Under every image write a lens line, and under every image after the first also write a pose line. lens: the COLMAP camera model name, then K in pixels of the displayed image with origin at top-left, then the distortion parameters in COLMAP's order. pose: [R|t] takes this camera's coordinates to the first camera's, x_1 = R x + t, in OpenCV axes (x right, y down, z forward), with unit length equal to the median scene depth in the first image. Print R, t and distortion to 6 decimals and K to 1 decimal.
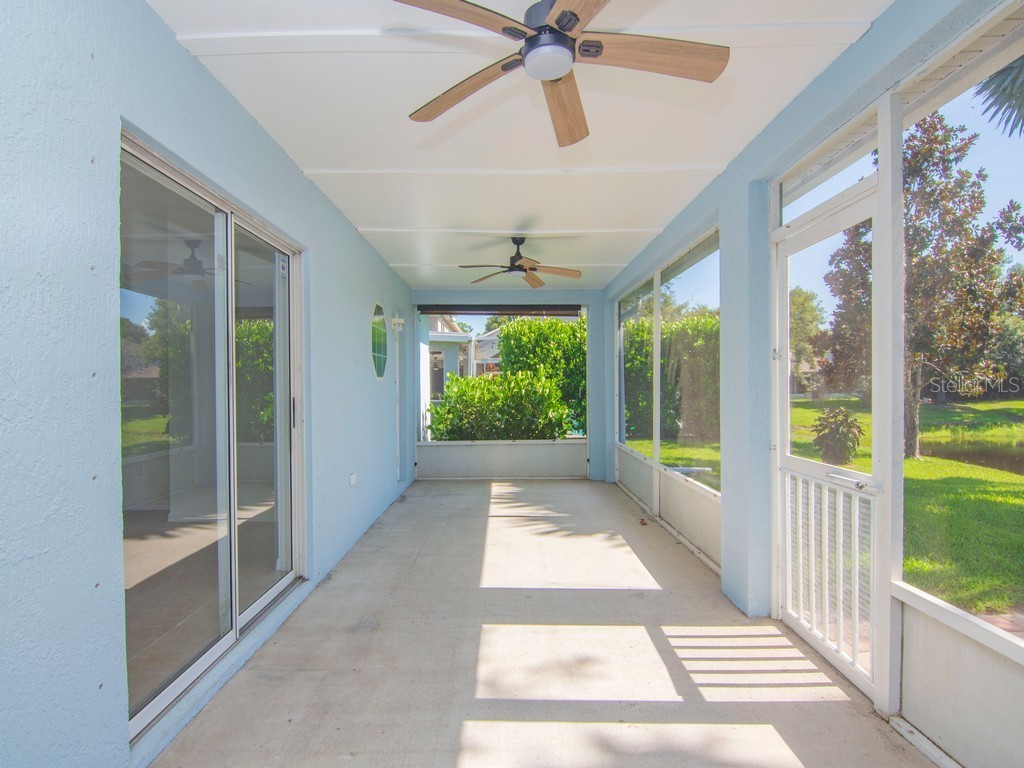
lens RADIAL K [[518.4, 0, 508.5], [0, 518.4, 391.2], [0, 0, 1]] dist [0.001195, -0.015121]
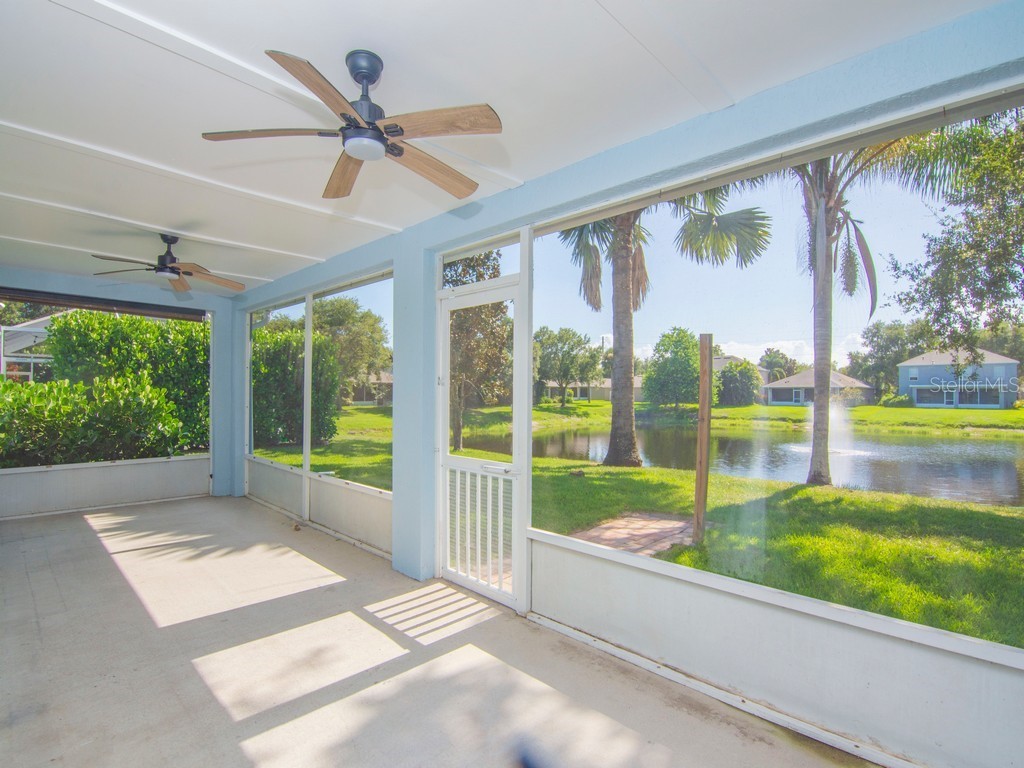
lens RADIAL K [[494.9, 0, 506.8], [0, 494.9, 391.1], [0, 0, 1]] dist [-0.003135, -0.012057]
pose [[0.699452, 0.017295, 0.714471, -0.162891], [-0.007694, 0.999831, -0.016670, -0.014157], [-0.714638, 0.006163, 0.699467, -0.017377]]
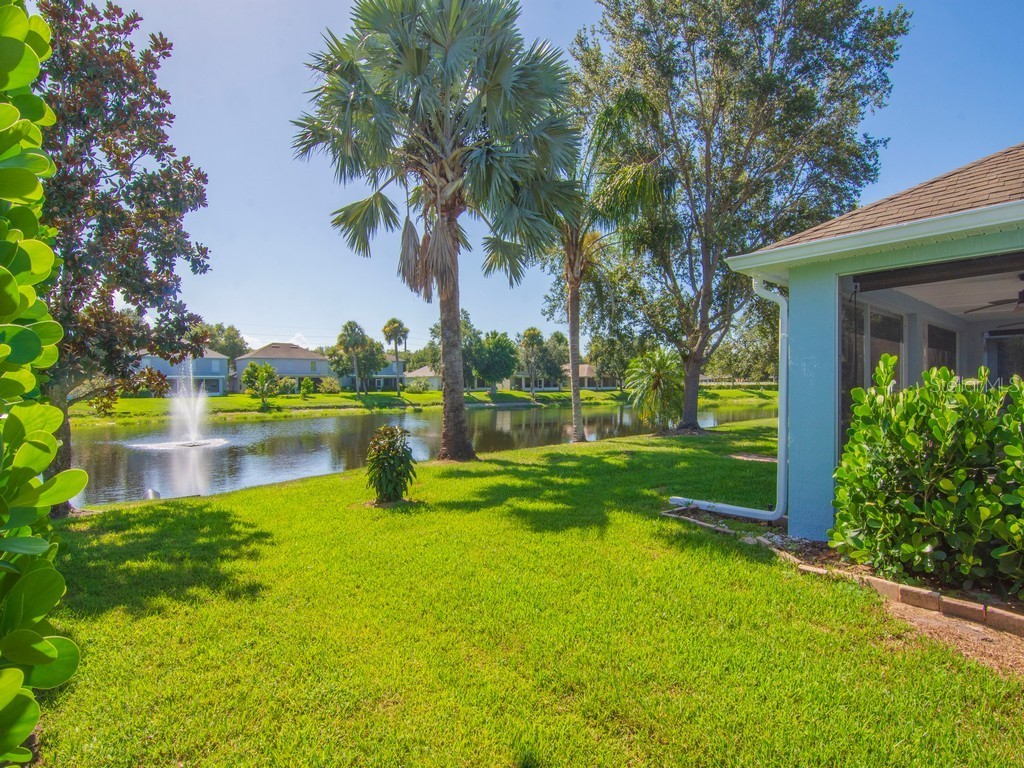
lens RADIAL K [[510.5, 0, 508.5], [0, 510.5, 387.5], [0, 0, 1]] dist [0.000333, -0.000164]
pose [[-0.636540, 0.006712, 0.771214, -0.173288], [0.015879, 0.999864, 0.004403, -0.053295], [-0.771080, 0.015049, -0.636561, 2.488708]]
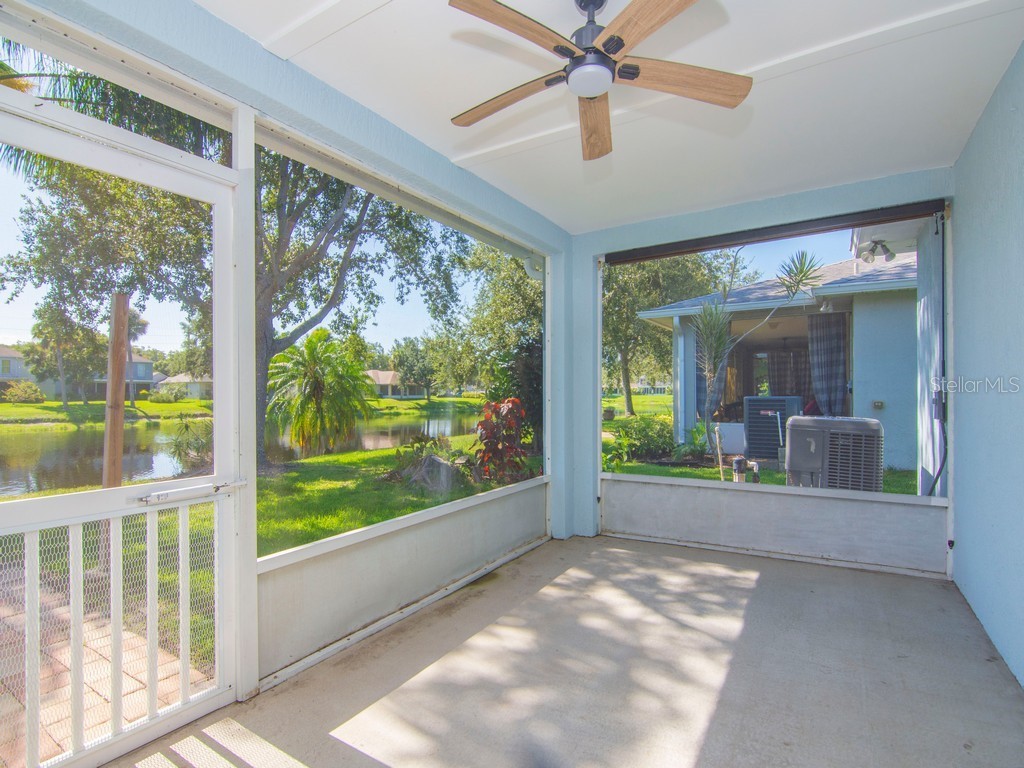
lens RADIAL K [[511.0, 0, 507.4], [0, 511.0, 392.9], [0, 0, 1]] dist [-0.004213, -0.012664]
pose [[-0.842901, 0.010292, 0.537970, -0.111348], [0.012686, 0.999919, 0.000747, 0.006689], [-0.537918, 0.007455, -0.842964, 0.632384]]
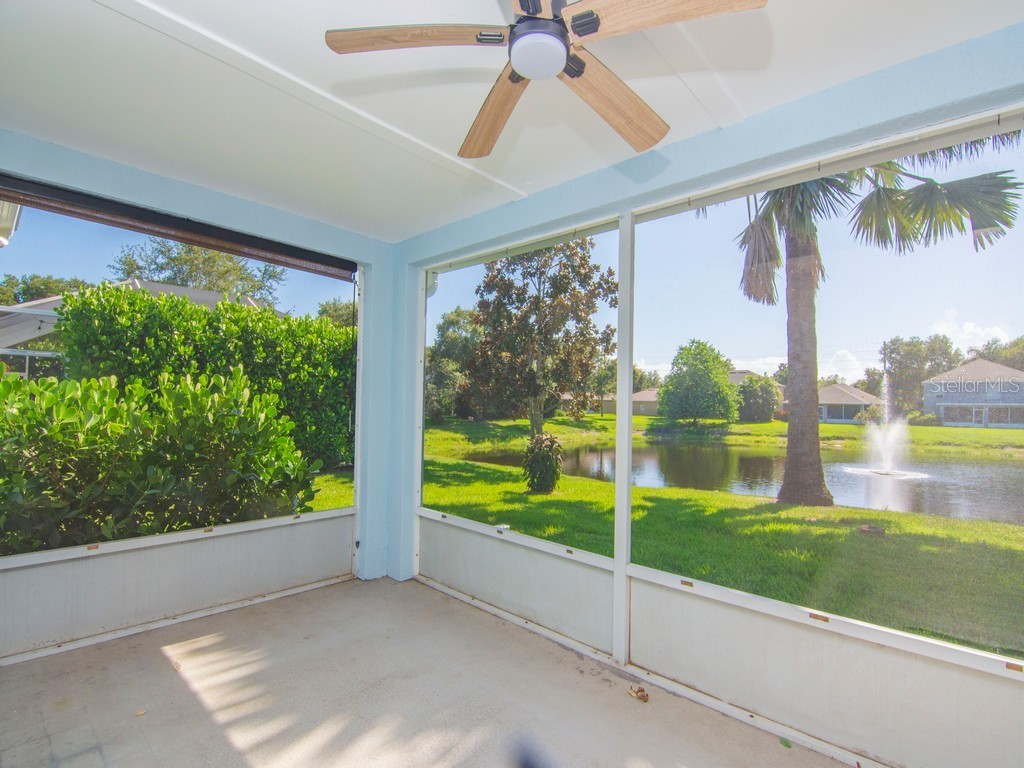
lens RADIAL K [[495.5, 0, 507.5], [0, 495.5, 396.6], [0, 0, 1]] dist [-0.003608, -0.012080]
pose [[0.687565, 0.036876, 0.725186, -0.179388], [-0.022187, 0.999310, -0.029780, -0.017317], [-0.725784, 0.004386, 0.687909, 0.742187]]
